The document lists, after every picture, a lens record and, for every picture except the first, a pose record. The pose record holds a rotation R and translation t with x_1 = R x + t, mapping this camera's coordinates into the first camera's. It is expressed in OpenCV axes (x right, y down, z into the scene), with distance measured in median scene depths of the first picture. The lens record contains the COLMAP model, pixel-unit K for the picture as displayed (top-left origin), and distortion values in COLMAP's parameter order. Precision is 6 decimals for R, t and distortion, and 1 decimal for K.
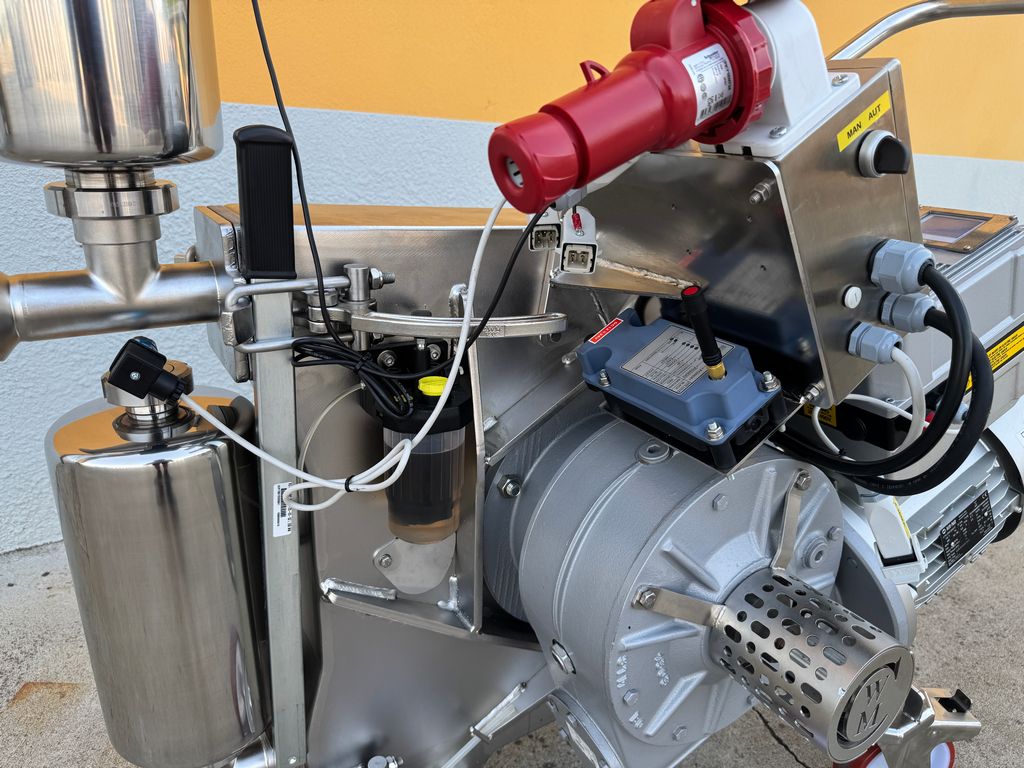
lens RADIAL K [[742.3, 0, 516.5], [0, 742.3, 389.1], [0, 0, 1]] dist [0.037789, -0.066362]
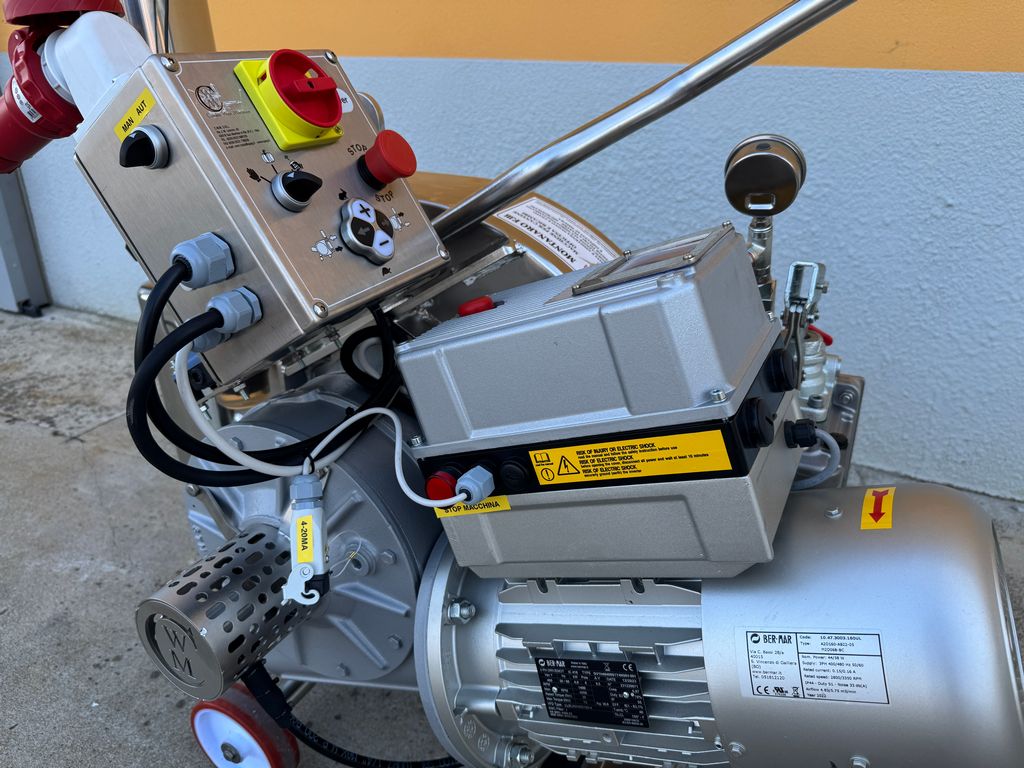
lens RADIAL K [[738.2, 0, 505.2], [0, 738.2, 381.0], [0, 0, 1]] dist [-0.007274, -0.016050]
pose [[0.511834, 0.306432, -0.802574, 1.087995], [-0.247066, 0.947258, 0.204111, -0.218173], [0.822791, 0.093818, 0.560547, 0.547806]]
